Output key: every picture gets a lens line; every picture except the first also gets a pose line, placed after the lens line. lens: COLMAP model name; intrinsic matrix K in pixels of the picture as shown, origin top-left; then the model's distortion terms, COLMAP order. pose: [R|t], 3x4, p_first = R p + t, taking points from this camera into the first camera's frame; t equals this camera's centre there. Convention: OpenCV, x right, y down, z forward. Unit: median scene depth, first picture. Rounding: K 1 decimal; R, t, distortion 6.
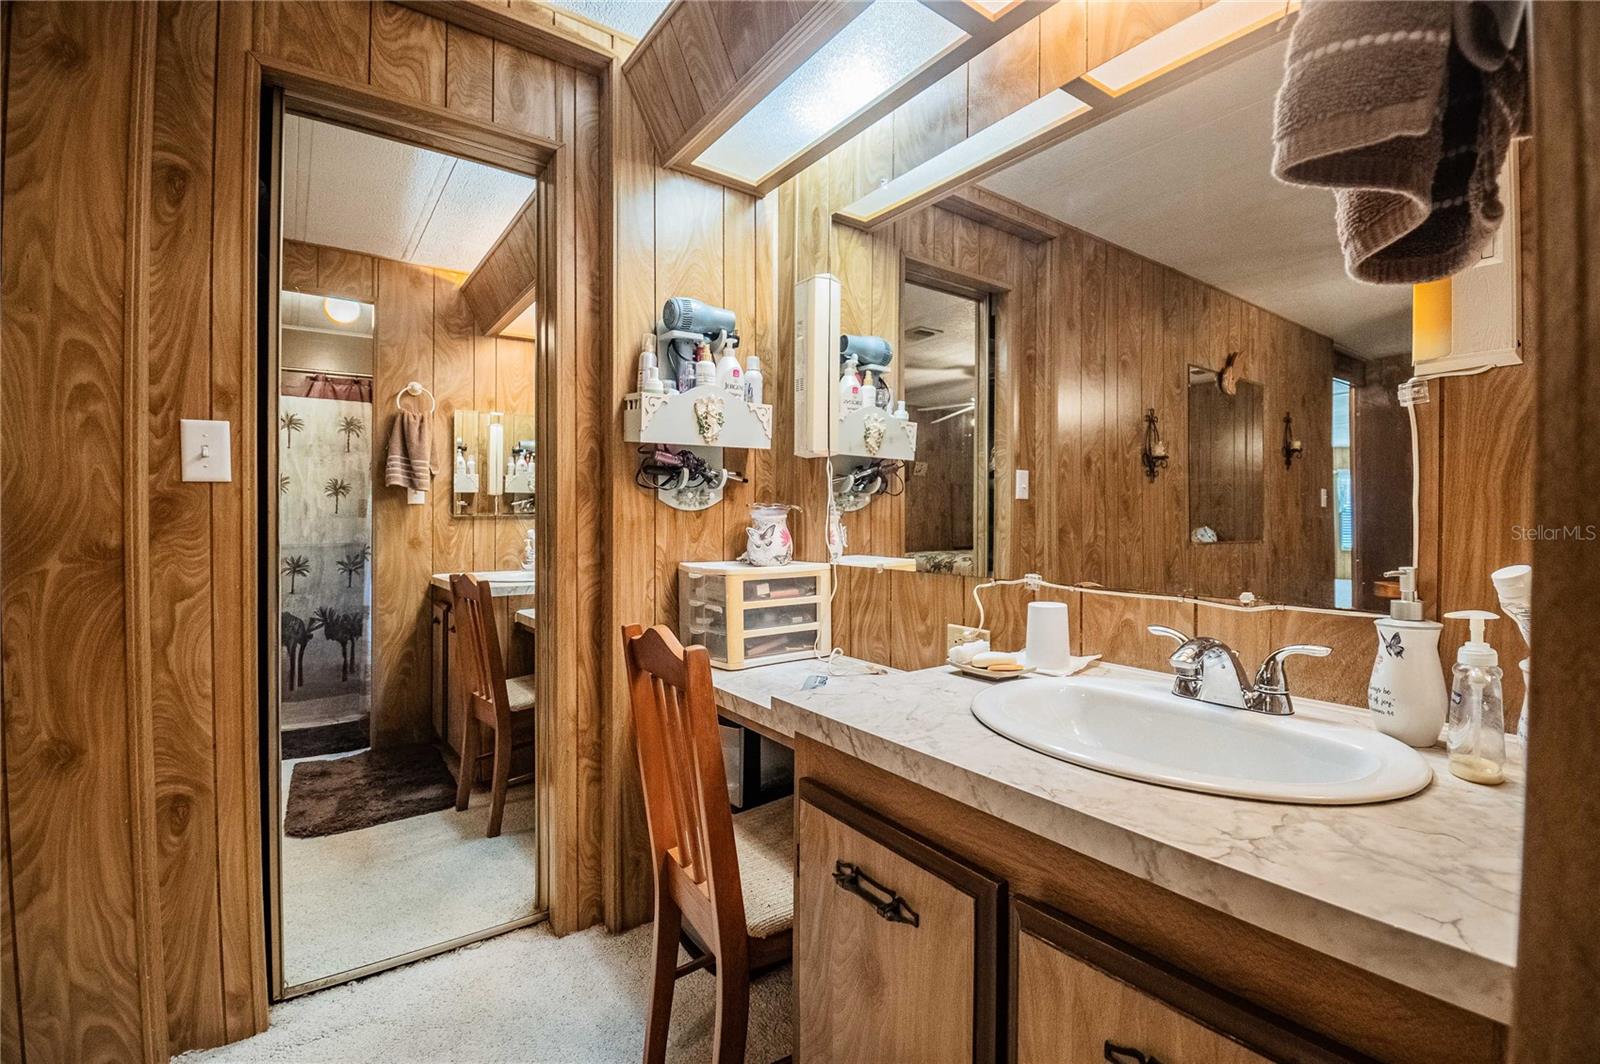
lens RADIAL K [[712.6, 0, 817.3], [0, 712.6, 525.1], [0, 0, 1]] dist [0.001117, -0.000305]
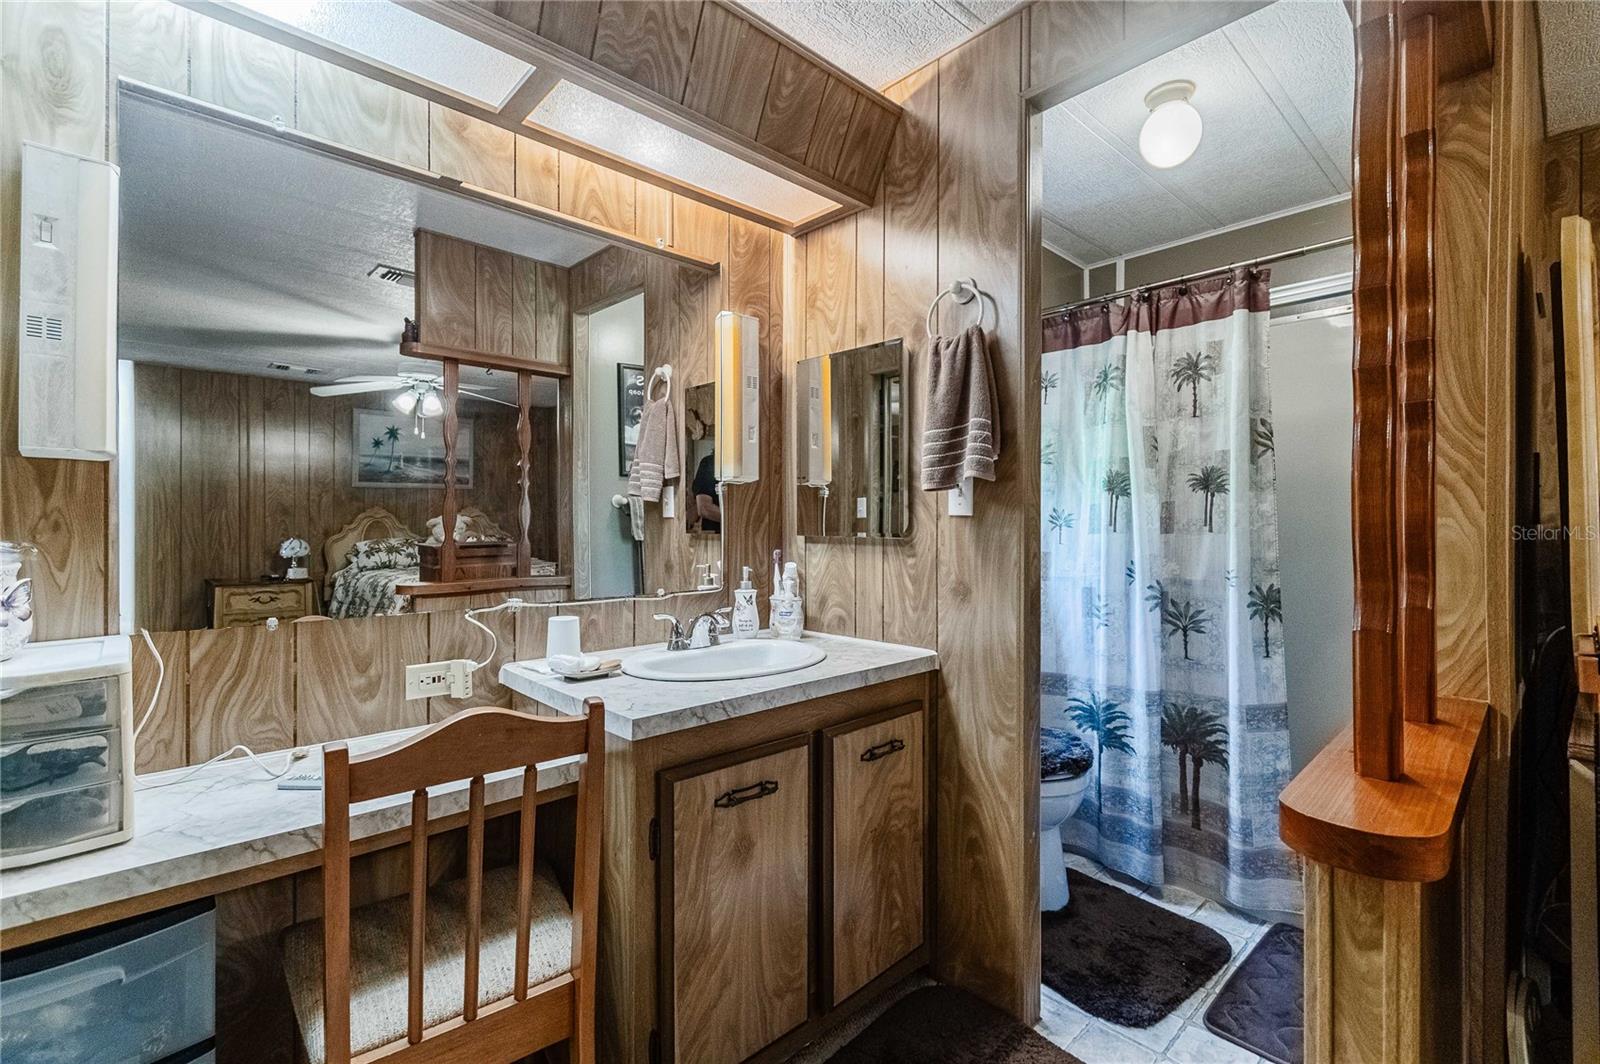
lens RADIAL K [[712.6, 0, 817.3], [0, 712.6, 525.1], [0, 0, 1]] dist [0.001117, -0.000305]
pose [[-0.134292, -0.003977, 0.990934, -1.363363], [0.011342, 0.999920, 0.005550, -0.080365], [-0.990877, 0.011984, -0.134236, 0.951849]]
